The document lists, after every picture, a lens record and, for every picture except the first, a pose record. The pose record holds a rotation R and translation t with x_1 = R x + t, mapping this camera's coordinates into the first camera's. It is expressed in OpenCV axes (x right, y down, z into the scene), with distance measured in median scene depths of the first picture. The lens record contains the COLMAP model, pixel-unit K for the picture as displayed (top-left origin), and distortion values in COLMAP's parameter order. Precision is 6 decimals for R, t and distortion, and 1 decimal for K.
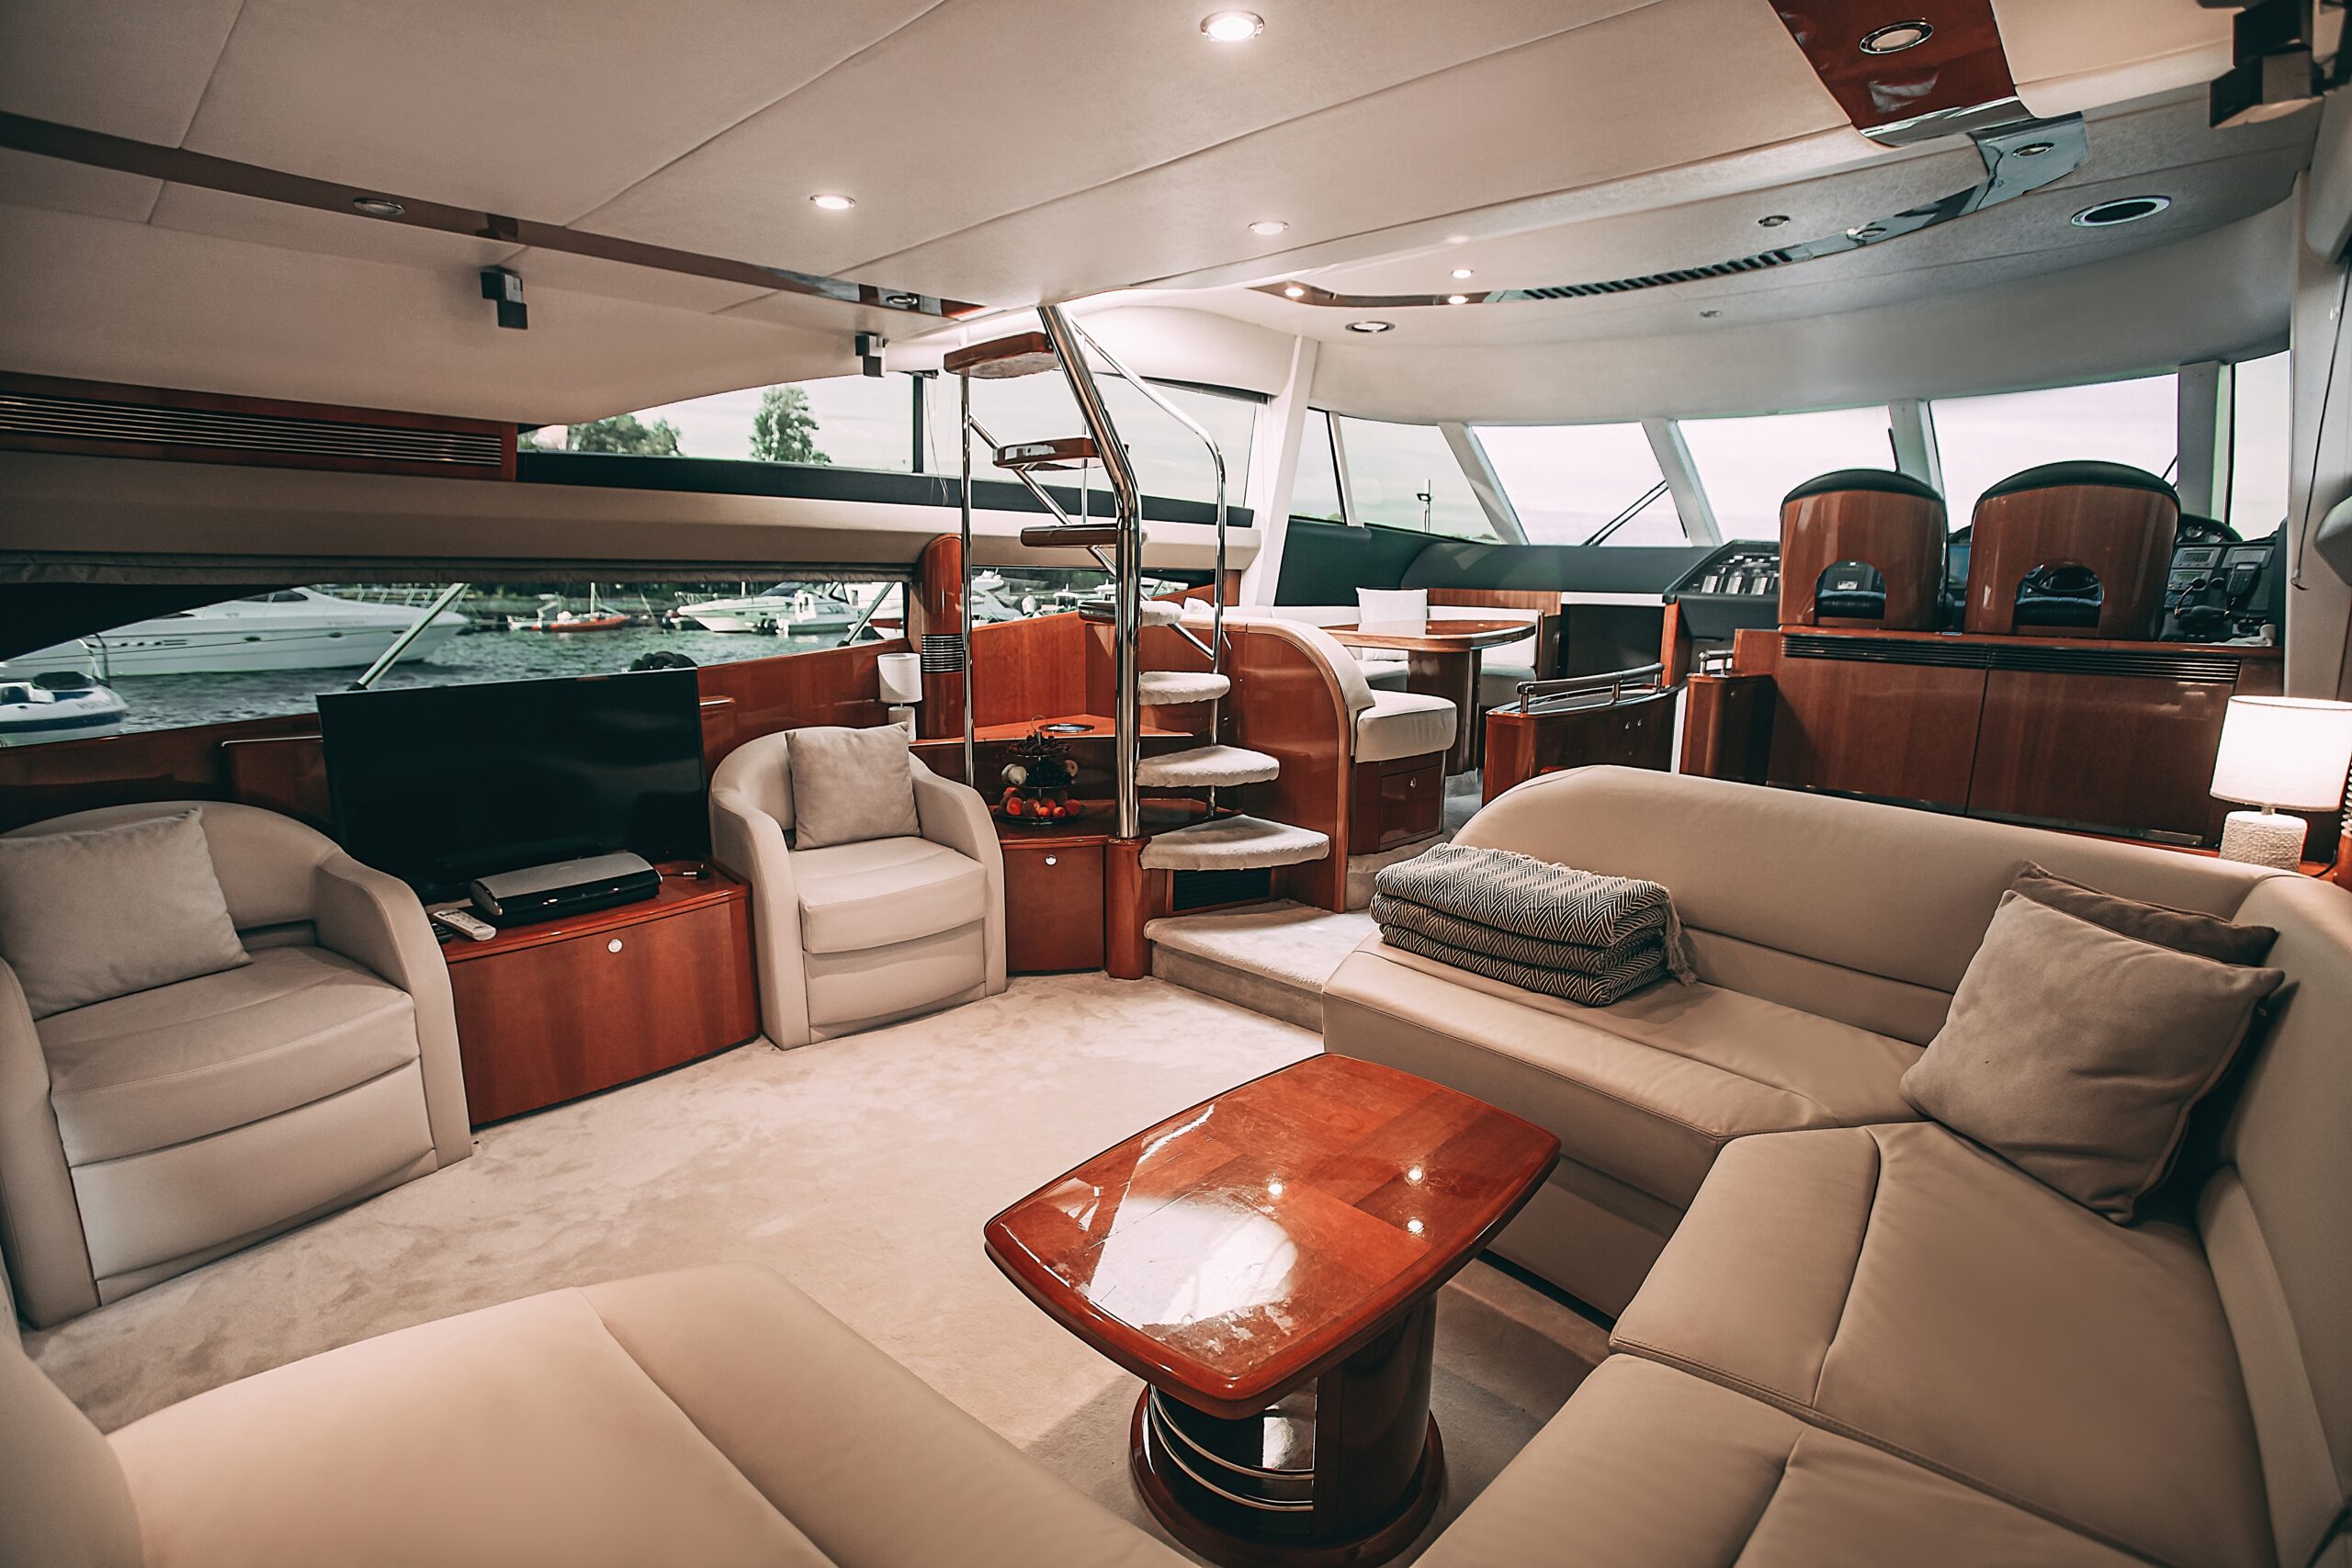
lens RADIAL K [[1046.4, 0, 1176.0], [0, 1046.4, 784.0], [0, 0, 1]] dist [-0.079044, 0.000437]
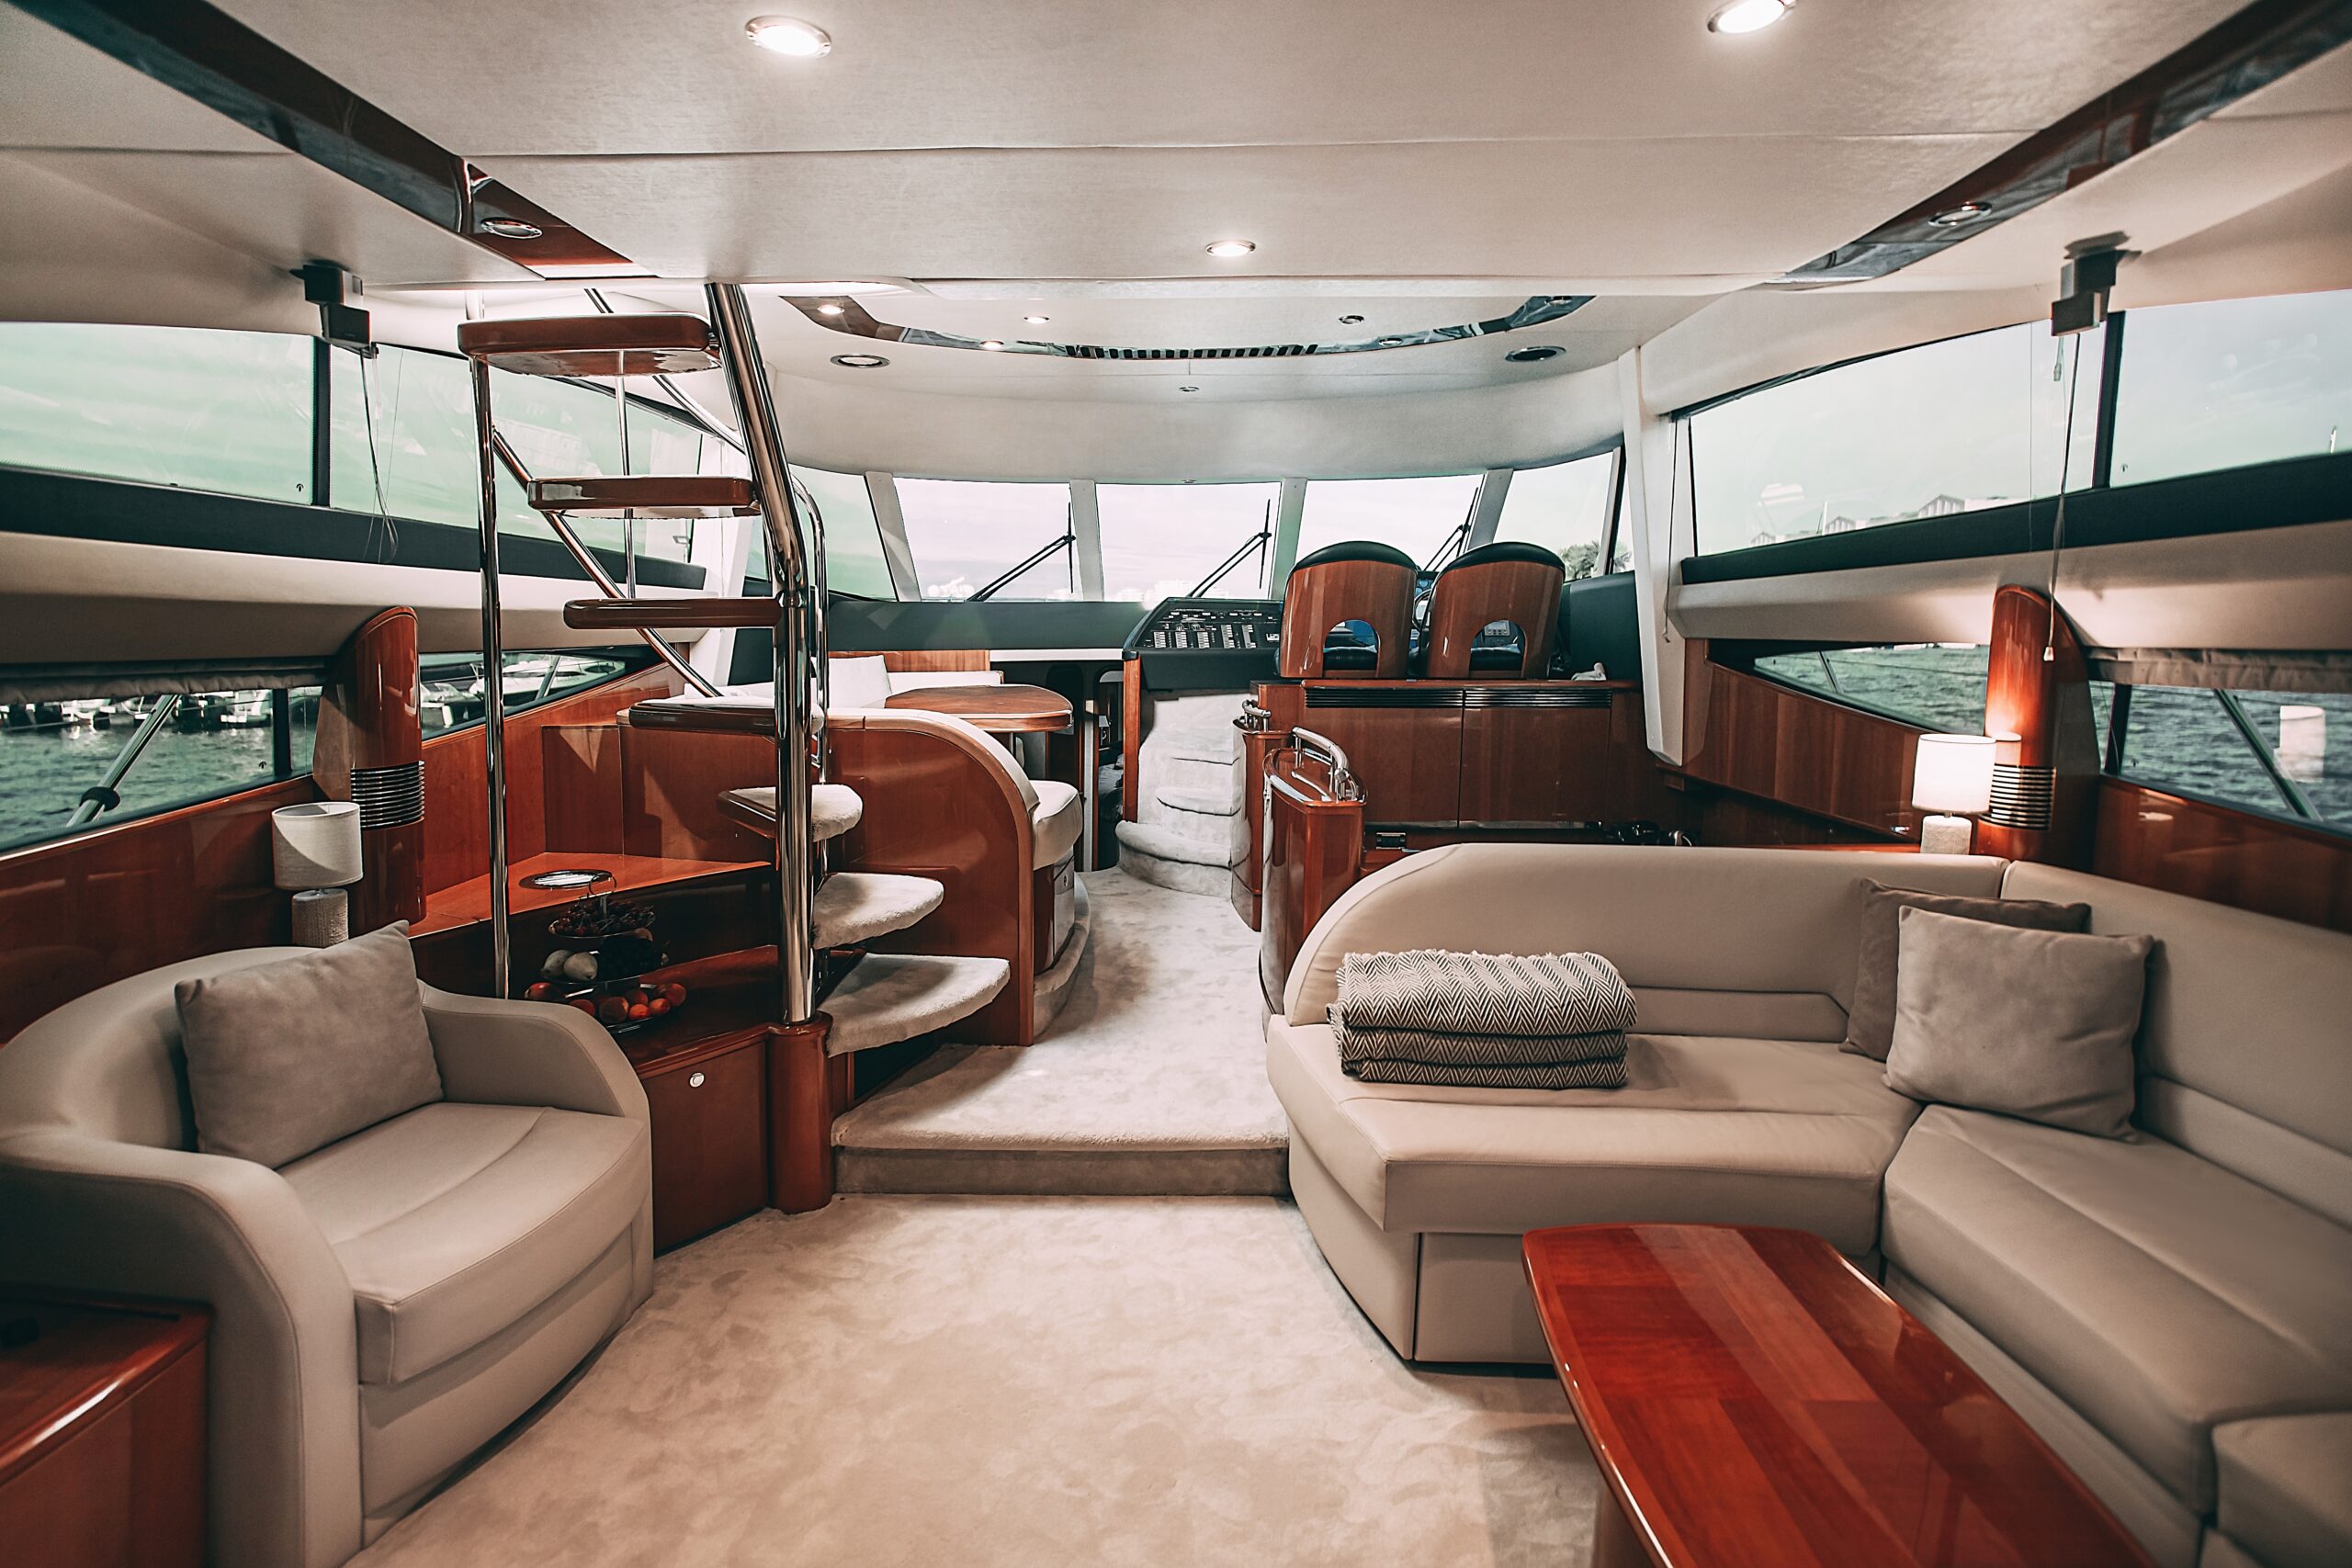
lens RADIAL K [[1060.7, 0, 1176.0], [0, 1060.7, 784.0], [0, 0, 1]] dist [-0.087269, 0.037272]
pose [[0.748547, -0.110034, 0.653889, -0.310274], [0.138319, 0.990353, 0.008311, -0.083371], [-0.648495, 0.084223, 0.756545, 0.261489]]
